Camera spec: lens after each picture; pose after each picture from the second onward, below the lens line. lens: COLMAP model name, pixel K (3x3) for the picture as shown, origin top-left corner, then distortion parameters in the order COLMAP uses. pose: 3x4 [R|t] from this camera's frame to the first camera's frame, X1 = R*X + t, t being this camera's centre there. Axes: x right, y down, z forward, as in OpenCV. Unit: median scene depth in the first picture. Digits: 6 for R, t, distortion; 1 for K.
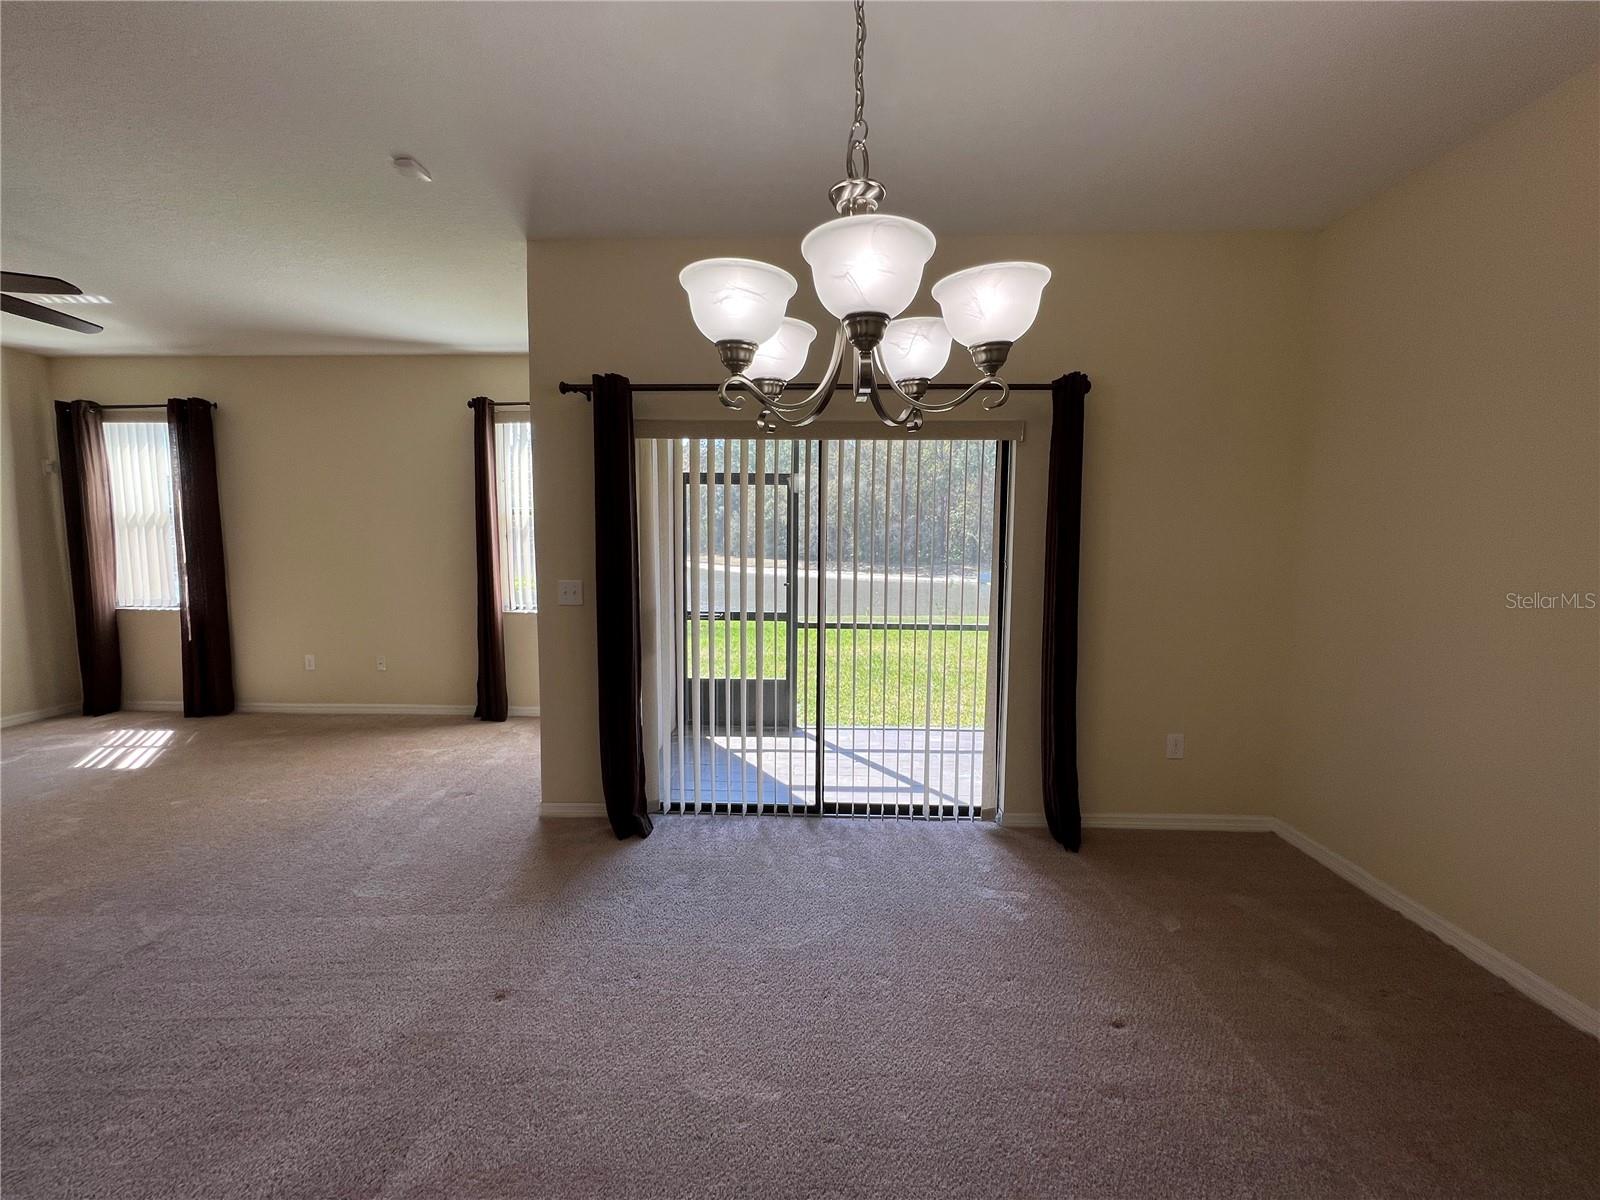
lens RADIAL K [[641.5, 0, 795.1], [0, 641.5, 595.5], [0, 0, 1]] dist [-0.000161, 0.000070]
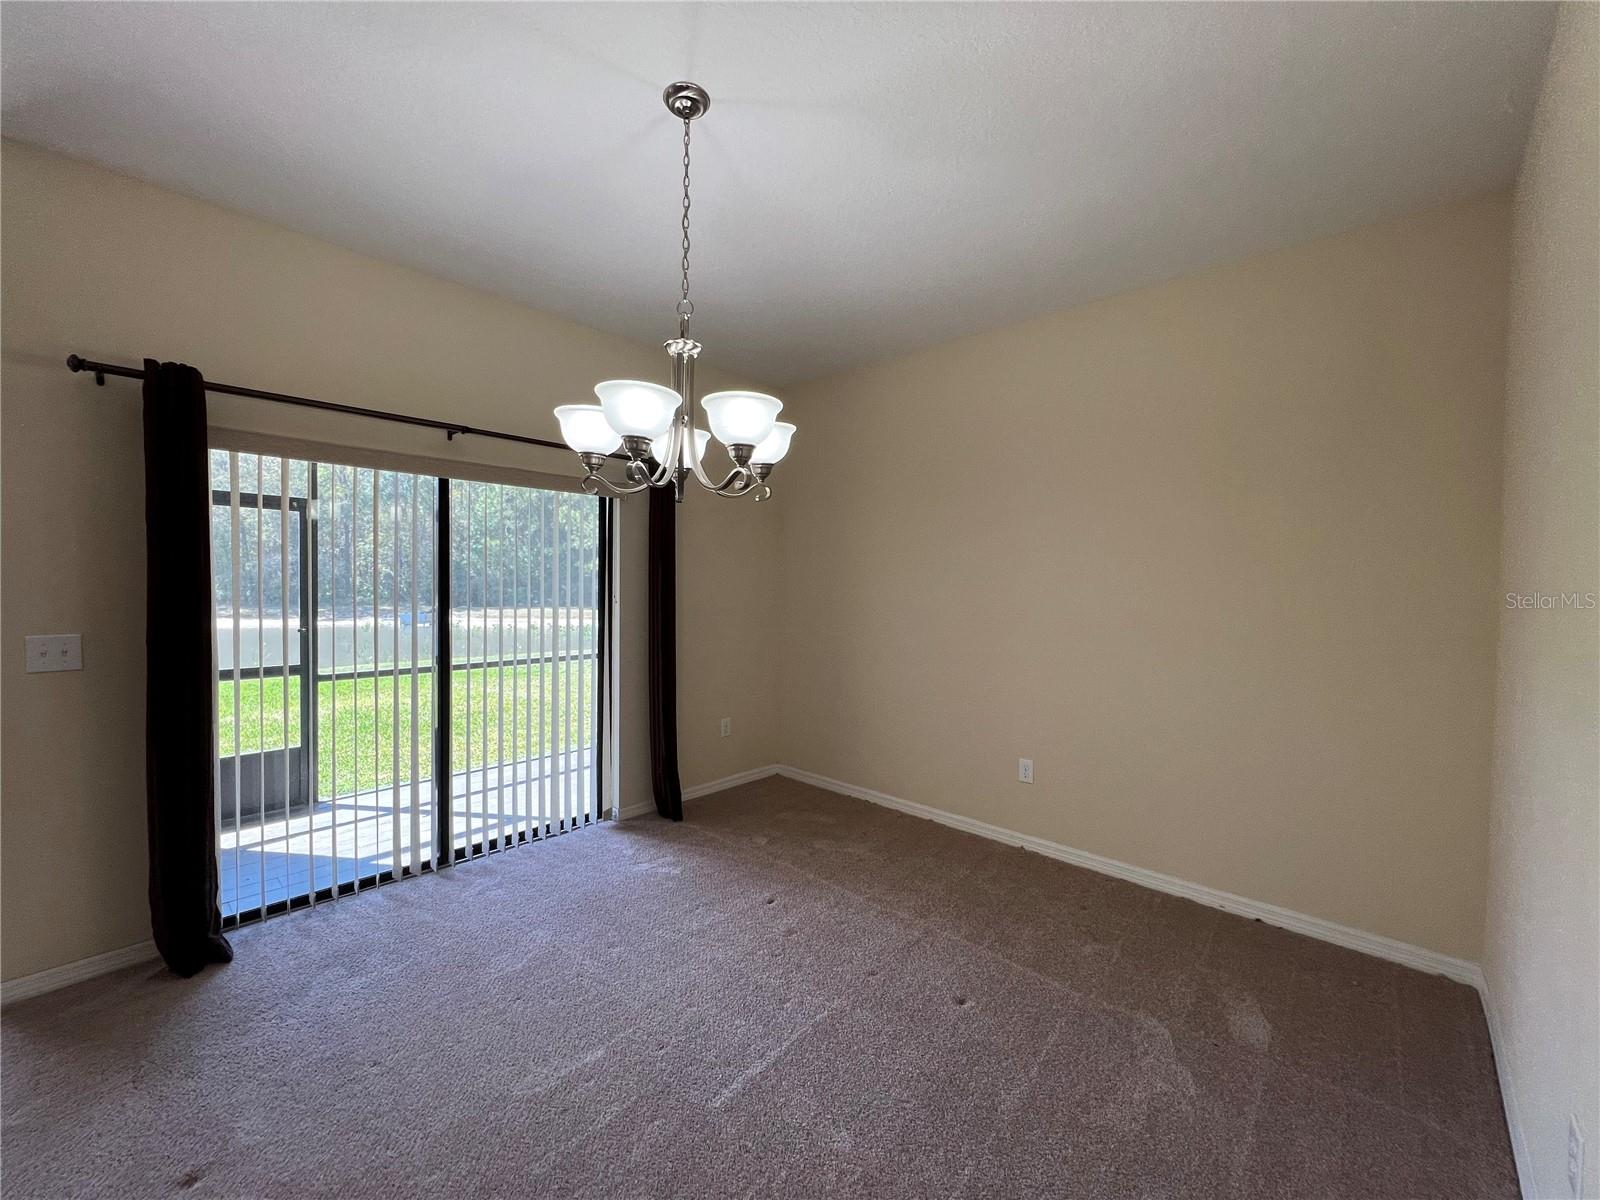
lens RADIAL K [[641.5, 0, 796.5], [0, 641.5, 597.4], [0, 0, 1]] dist [-0.000161, 0.000070]
pose [[0.655992, -0.014937, 0.754620, -0.343100], [0.056929, 0.997935, -0.029735, 0.001664], [-0.752617, 0.062465, 0.655488, -0.047123]]
